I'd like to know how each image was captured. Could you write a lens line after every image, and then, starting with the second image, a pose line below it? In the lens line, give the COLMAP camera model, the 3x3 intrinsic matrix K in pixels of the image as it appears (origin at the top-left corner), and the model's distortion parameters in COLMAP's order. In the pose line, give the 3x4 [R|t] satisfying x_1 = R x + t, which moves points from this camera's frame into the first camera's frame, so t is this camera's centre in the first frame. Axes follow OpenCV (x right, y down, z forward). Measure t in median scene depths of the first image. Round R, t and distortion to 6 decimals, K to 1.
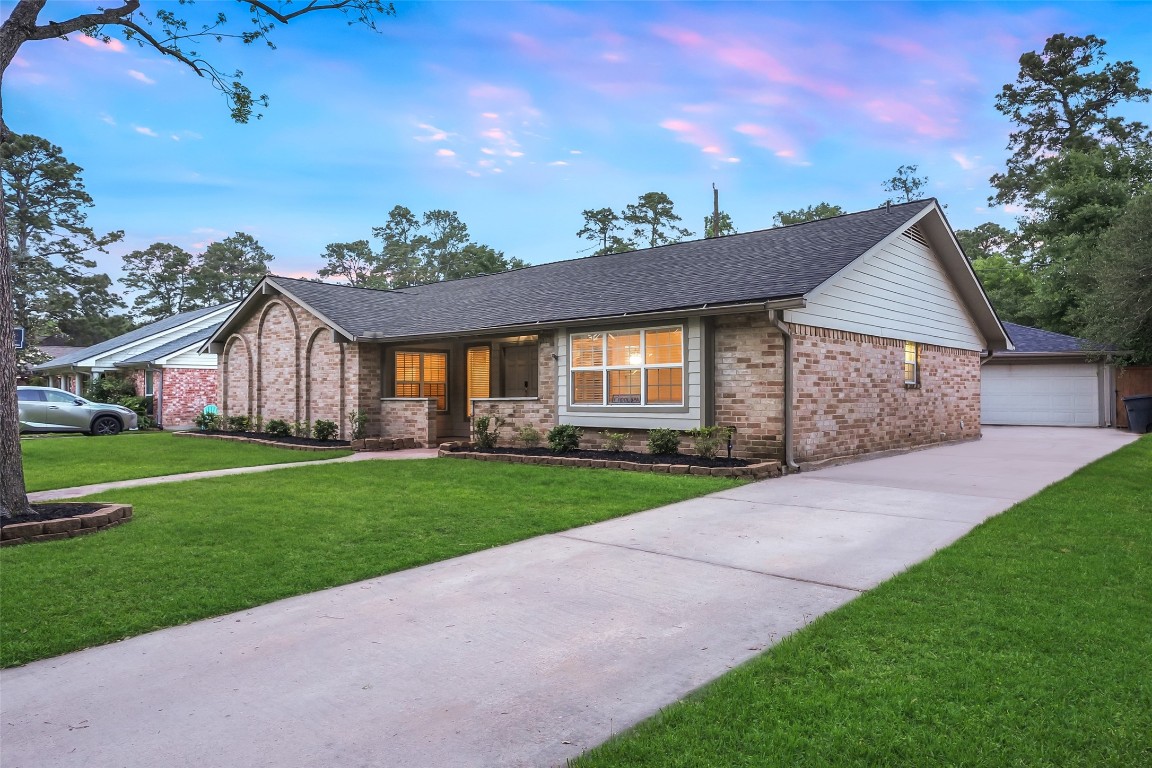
lens RADIAL K [[718.0, 0, 576.0], [0, 718.0, 384.0], [0, 0, 1]] dist [0.021357, 0.001965]
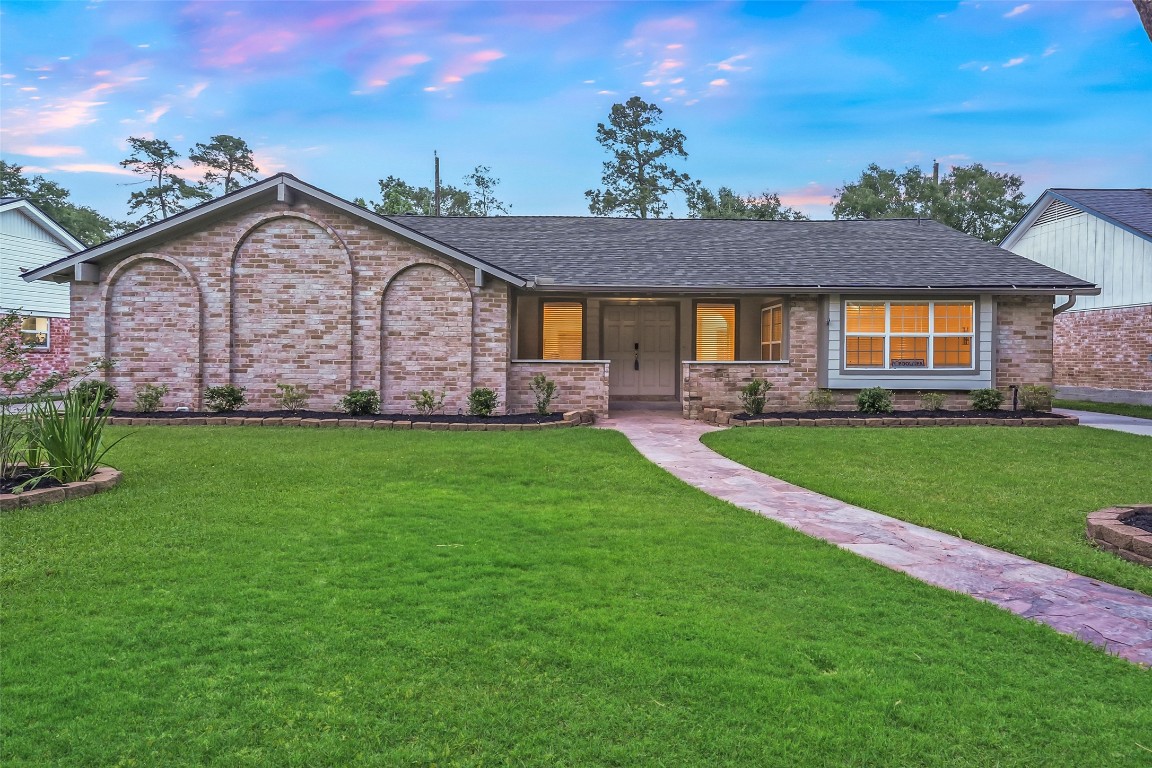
lens RADIAL K [[655.4, 0, 577.2], [0, 655.4, 360.4], [0, 0, 1]] dist [0.024611, 0.001490]
pose [[0.749767, 0.006091, 0.661674, -0.730295], [-0.018690, 0.999754, 0.011976, 0.010469], [-0.661438, -0.021346, 0.749696, 0.423545]]
